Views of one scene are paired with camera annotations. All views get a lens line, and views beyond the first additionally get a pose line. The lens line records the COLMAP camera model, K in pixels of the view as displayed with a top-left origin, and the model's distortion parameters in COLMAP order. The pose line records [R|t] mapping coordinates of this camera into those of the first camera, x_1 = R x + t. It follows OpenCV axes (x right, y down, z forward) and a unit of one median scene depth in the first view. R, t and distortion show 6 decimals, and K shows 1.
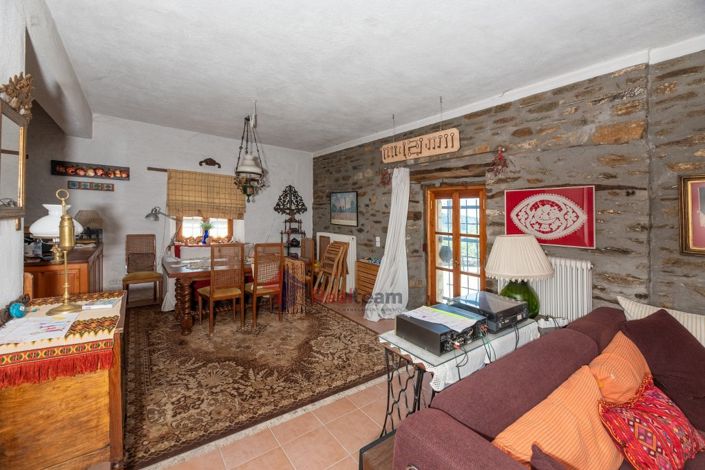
lens RADIAL K [[283.4, 0, 367.6], [0, 283.4, 224.9], [0, 0, 1]] dist [-0.004346, 0.000149]
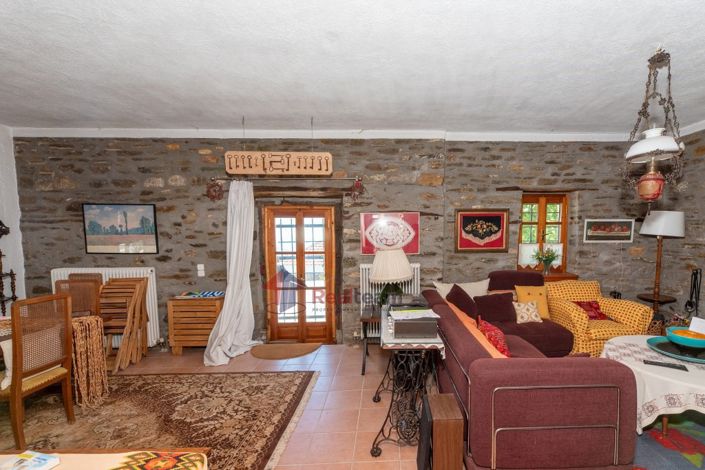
lens RADIAL K [[303.0, 0, 383.2], [0, 303.0, 258.5], [0, 0, 1]] dist [0.004606, 0.000398]
pose [[0.605012, -0.098040, 0.790157, -0.378167], [0.048977, 0.995093, 0.085967, -0.025813], [-0.794708, -0.013312, 0.606845, 0.102531]]
